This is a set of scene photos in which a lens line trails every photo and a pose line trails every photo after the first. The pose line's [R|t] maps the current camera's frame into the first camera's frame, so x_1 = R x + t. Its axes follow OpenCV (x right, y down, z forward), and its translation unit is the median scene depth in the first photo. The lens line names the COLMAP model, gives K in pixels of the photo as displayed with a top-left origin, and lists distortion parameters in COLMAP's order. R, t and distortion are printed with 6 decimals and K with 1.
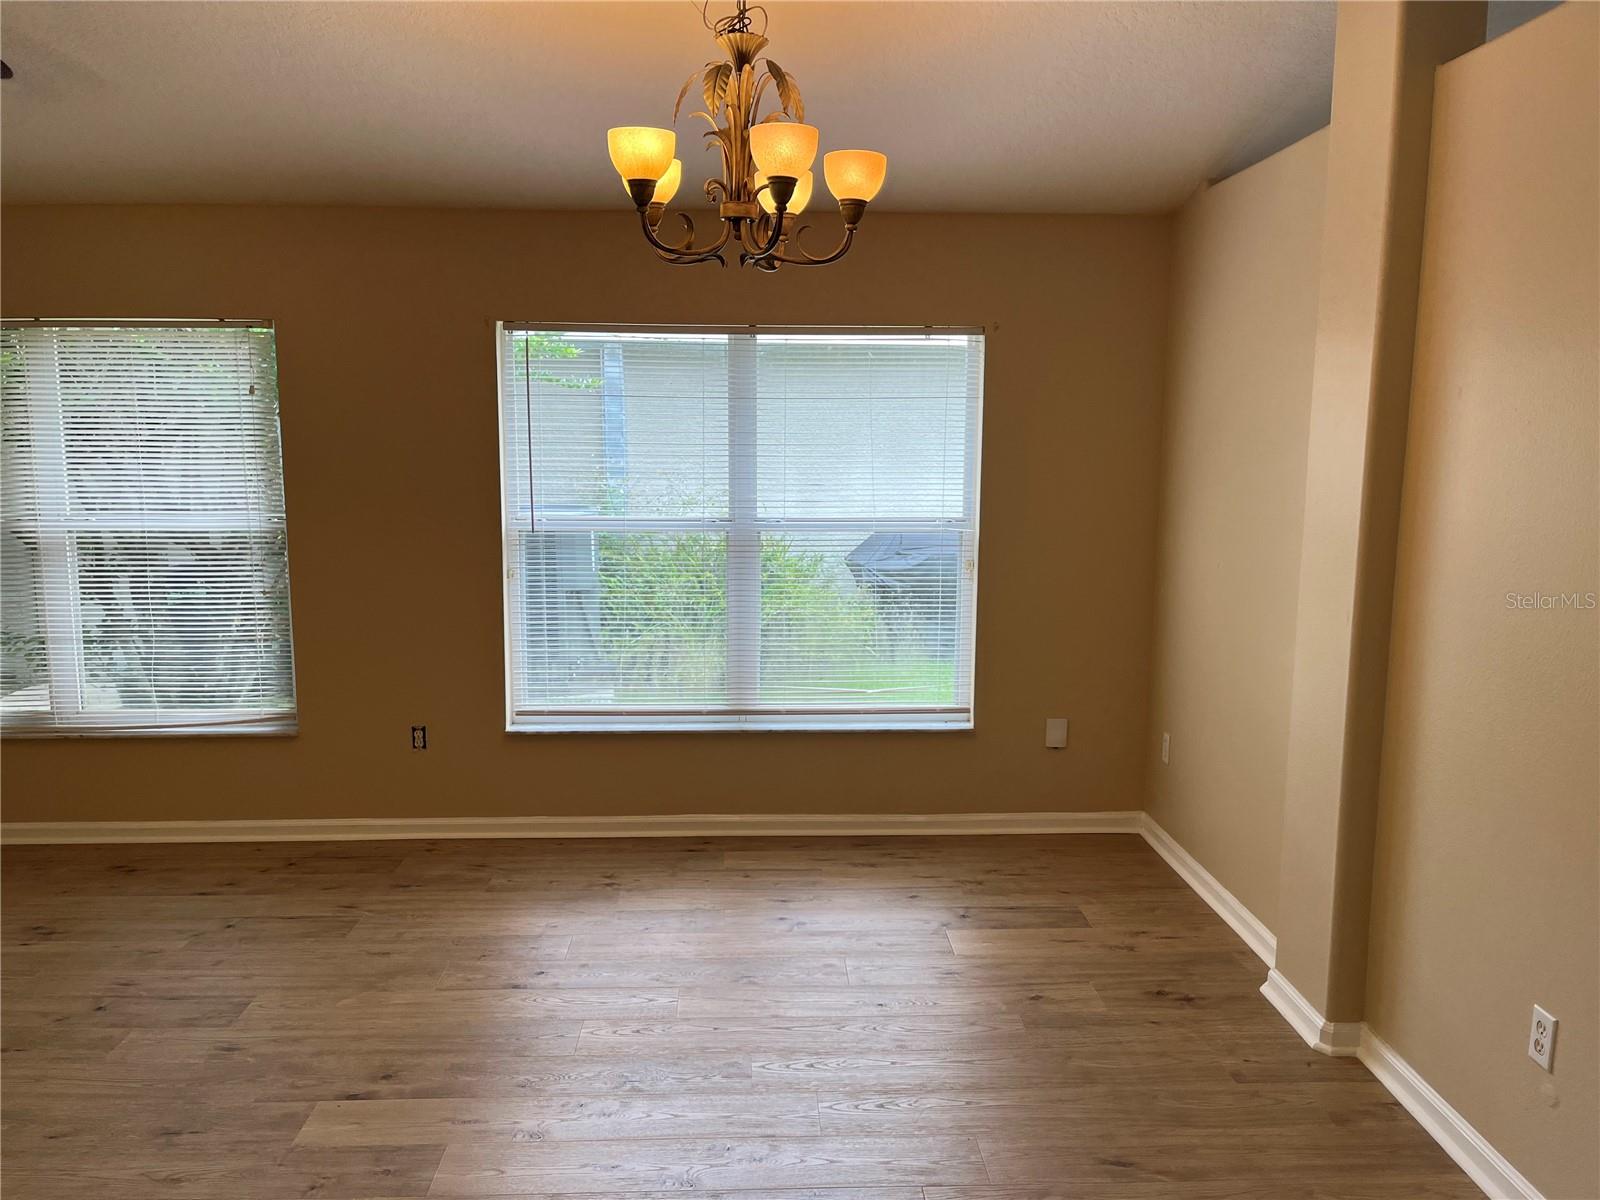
lens RADIAL K [[1211.6, 0, 801.8], [0, 1211.6, 592.3], [0, 0, 1]] dist [0.084870, -0.182877]
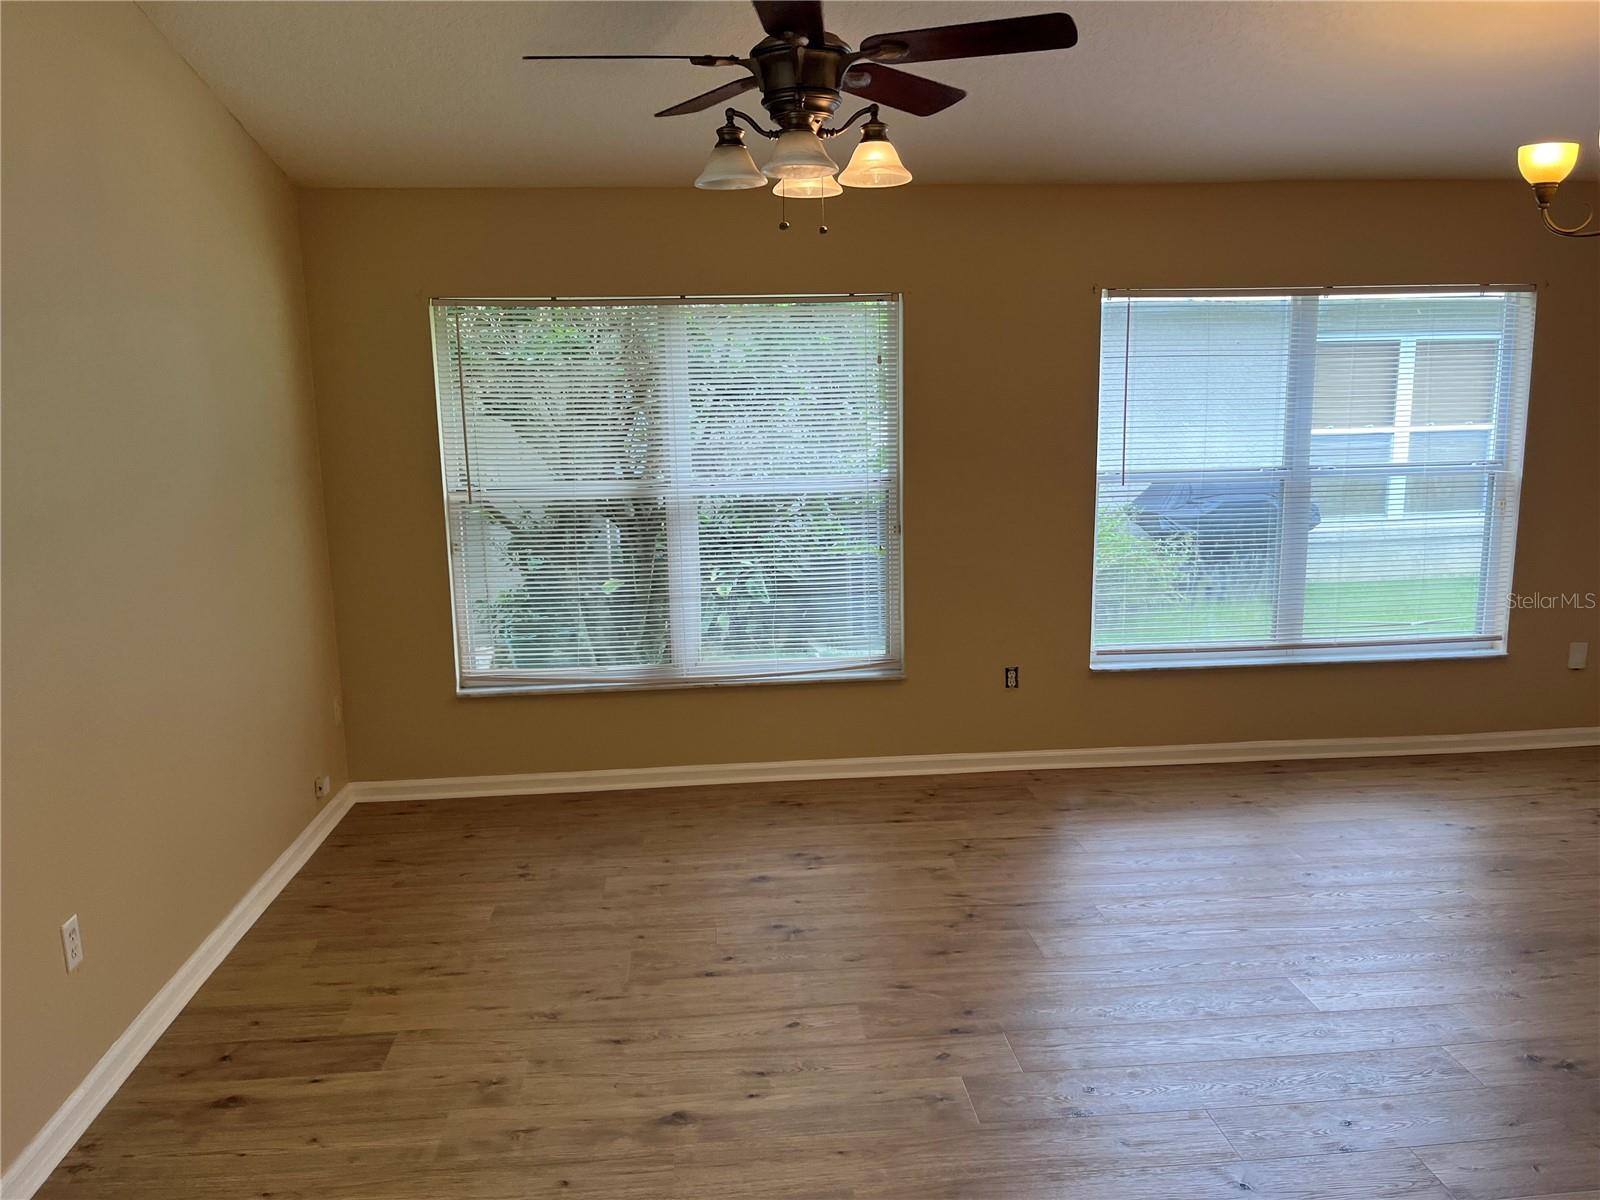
lens RADIAL K [[1185.1, 0, 800.0], [0, 1185.1, 600.0], [0, 0, 1]] dist [-0.027161, 0.001134]
pose [[0.999523, -0.030017, 0.007267, -0.510728], [0.029700, 0.998745, 0.040317, 0.002007], [-0.008468, -0.040082, 0.999161, -0.048015]]
